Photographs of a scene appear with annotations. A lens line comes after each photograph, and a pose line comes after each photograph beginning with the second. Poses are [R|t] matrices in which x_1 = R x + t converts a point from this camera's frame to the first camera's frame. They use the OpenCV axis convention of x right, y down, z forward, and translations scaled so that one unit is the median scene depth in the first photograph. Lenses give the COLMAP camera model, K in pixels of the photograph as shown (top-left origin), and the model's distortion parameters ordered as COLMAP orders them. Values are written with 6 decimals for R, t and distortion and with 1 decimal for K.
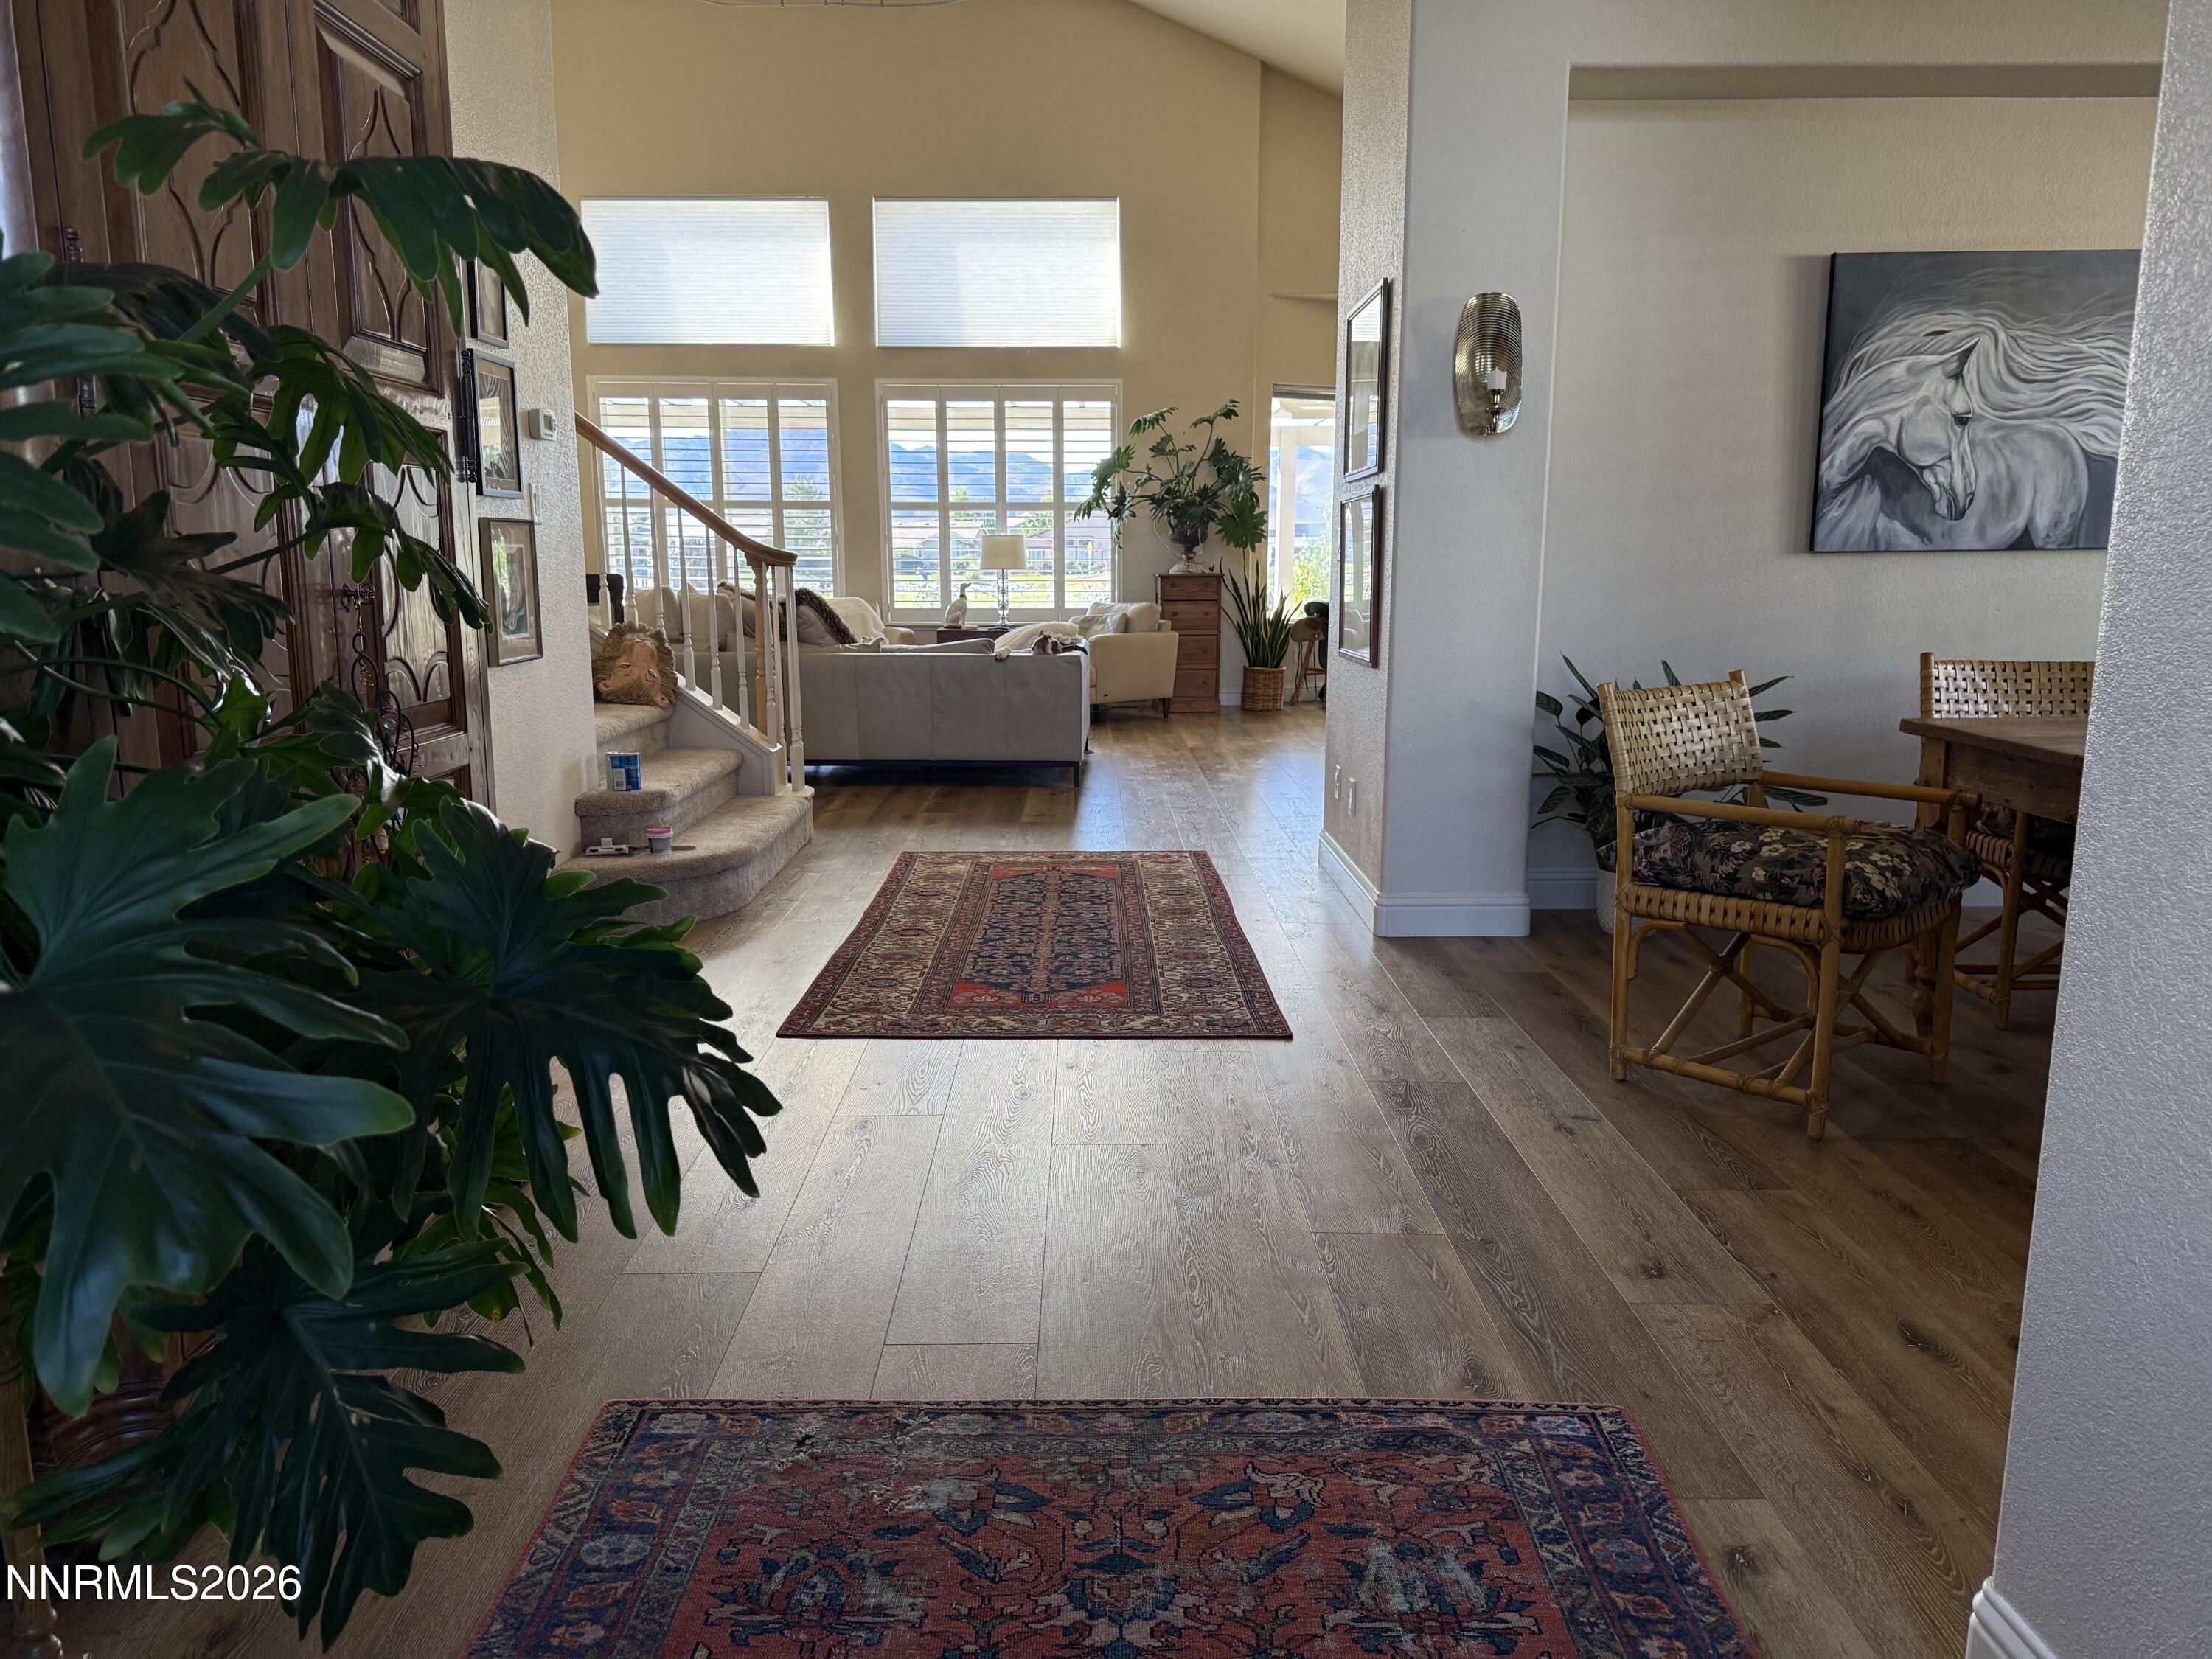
lens RADIAL K [[1558.4, 0, 1103.8], [0, 1558.4, 829.4], [0, 0, 1]] dist [0.020981, -0.007199]
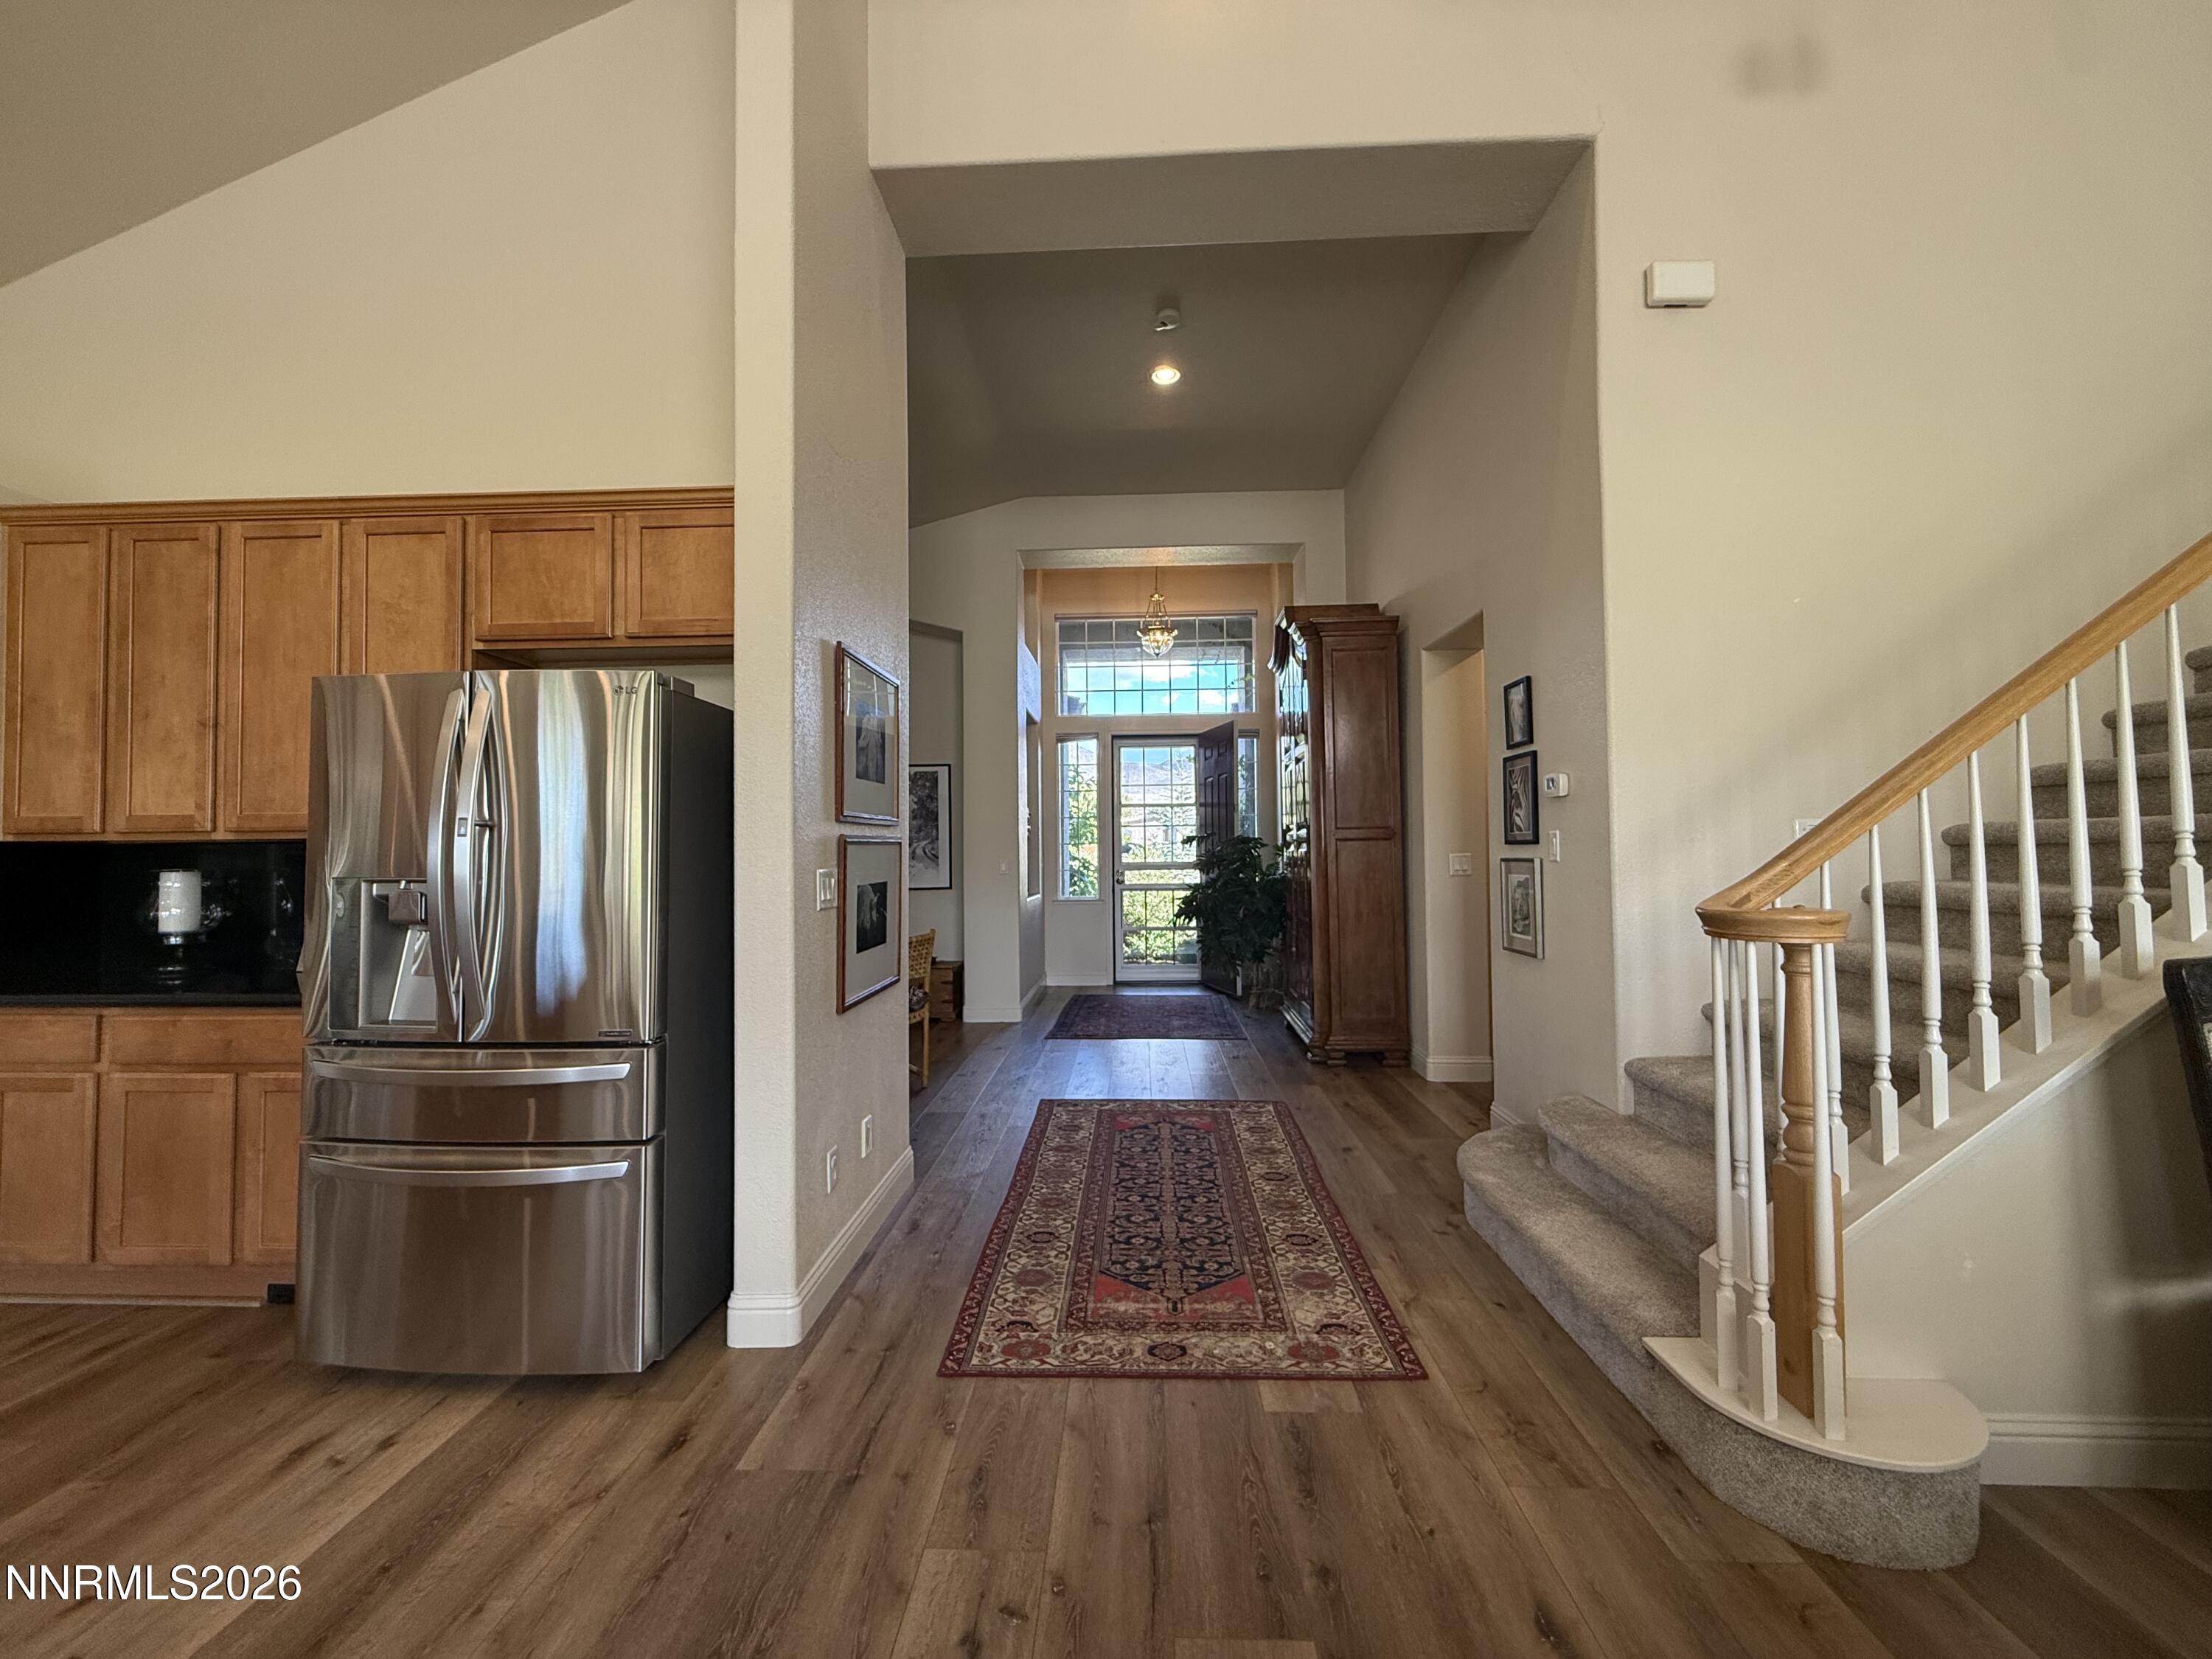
lens RADIAL K [[862.6, 0, 1091.5], [0, 862.6, 828.1], [0, 0, 1]] dist [-0.002834, -0.000249]
pose [[-0.997651, 0.014435, 0.066966, -0.010592], [0.023961, 0.989330, 0.143708, -0.130469], [-0.064177, 0.144975, -0.987352, 0.679314]]
